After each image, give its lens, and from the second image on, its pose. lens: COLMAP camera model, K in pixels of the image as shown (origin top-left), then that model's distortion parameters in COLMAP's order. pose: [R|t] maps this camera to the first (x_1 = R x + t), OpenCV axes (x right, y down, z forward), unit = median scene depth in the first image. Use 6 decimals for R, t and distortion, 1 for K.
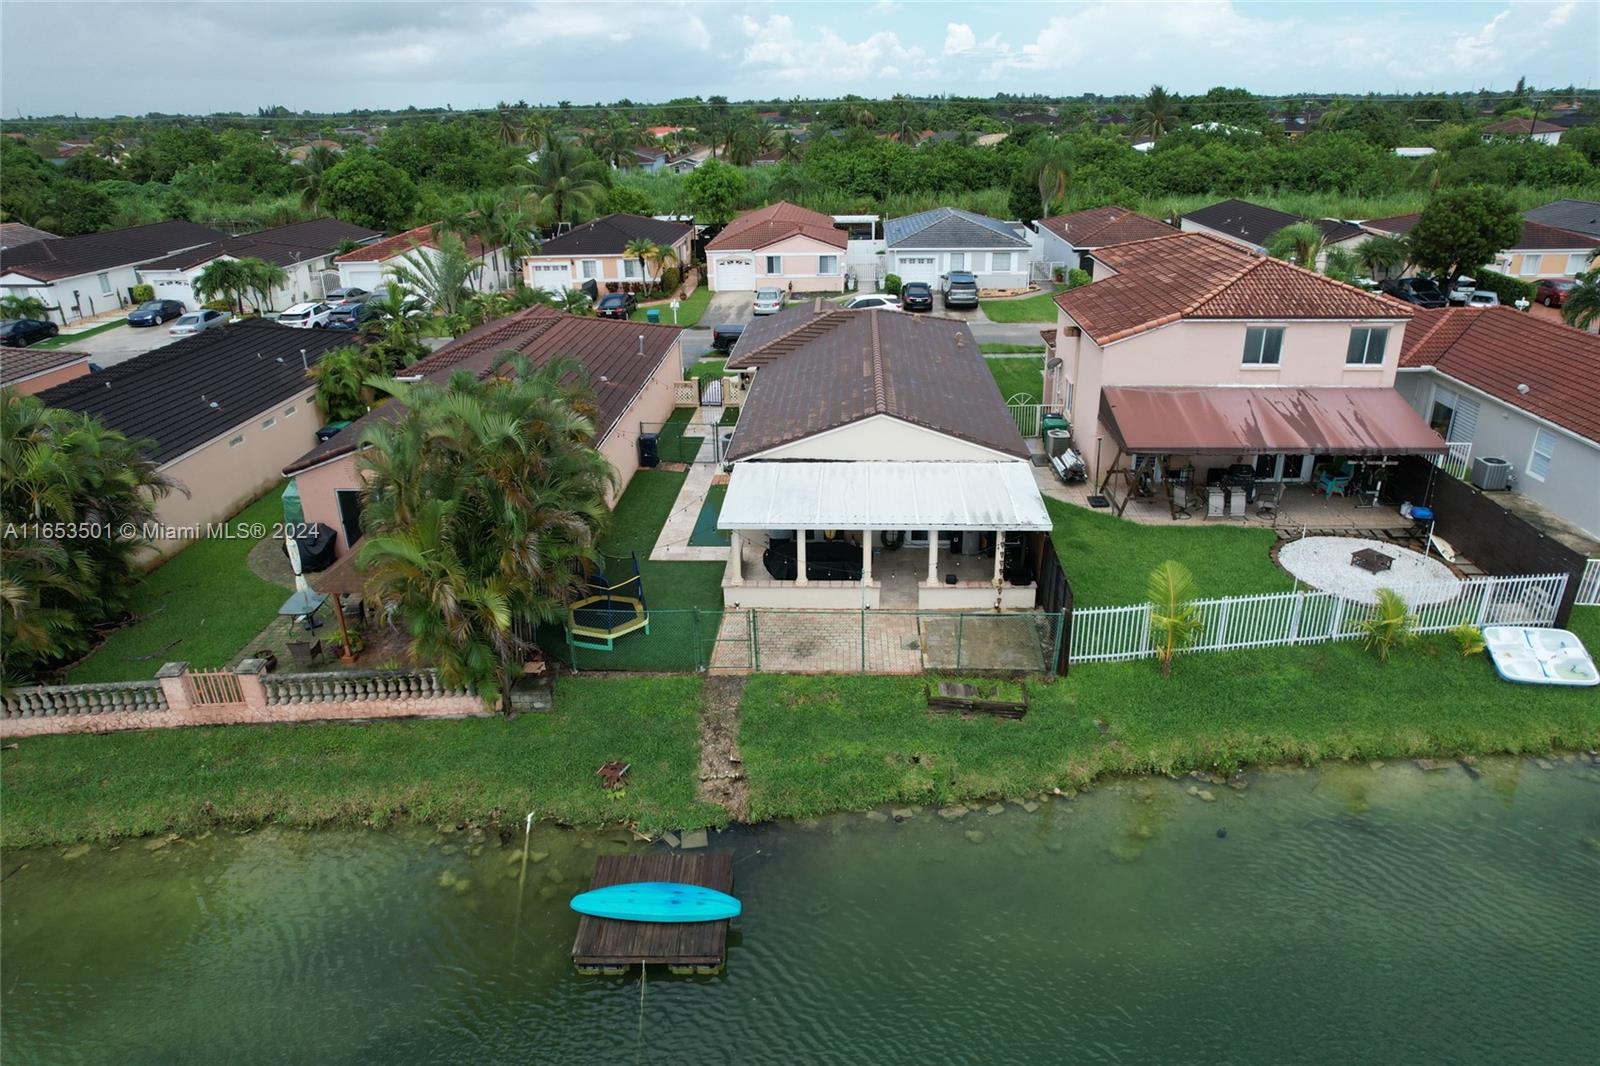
lens RADIAL K [[1017.5, 0, 799.6], [0, 1017.5, 525.8], [0, 0, 1]] dist [-0.046274, -0.000843]
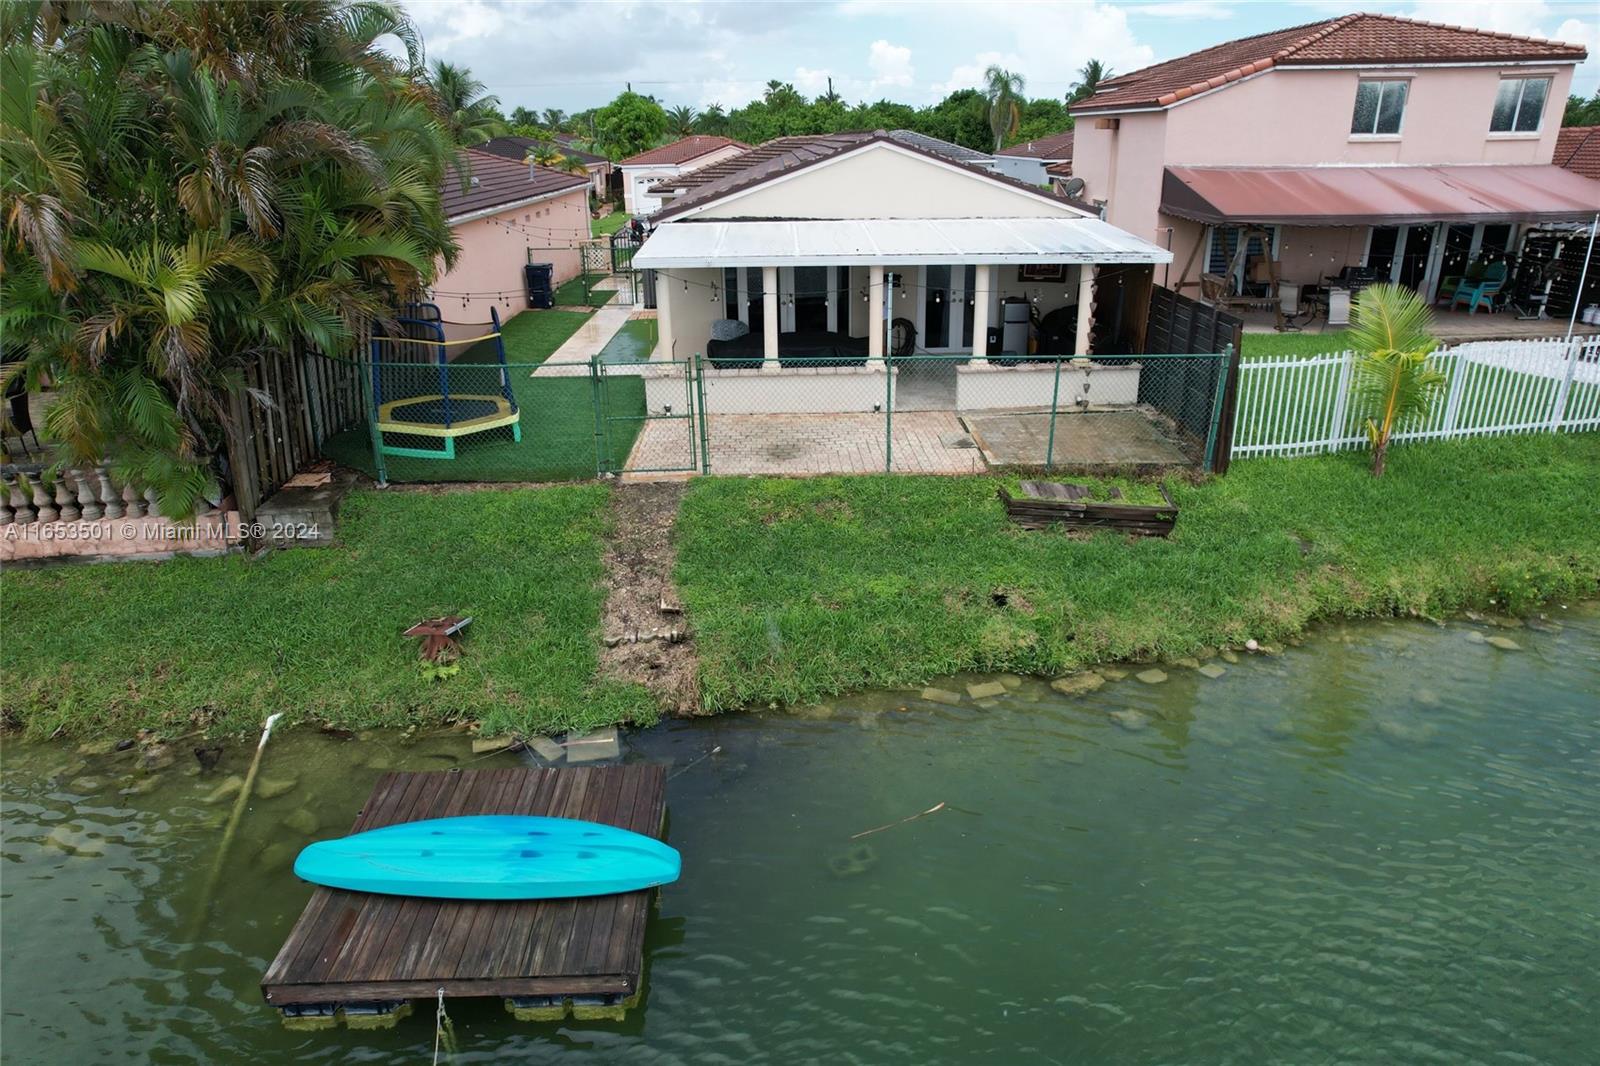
lens RADIAL K [[1019.9, 0, 803.9], [0, 1019.9, 536.7], [0, 0, 1]] dist [-0.067653, 0.055365]
pose [[0.996970, -0.023035, 0.074303, -0.031216], [0.024122, 0.999614, -0.013775, 0.196194], [-0.073957, 0.015525, 0.997141, 0.443205]]
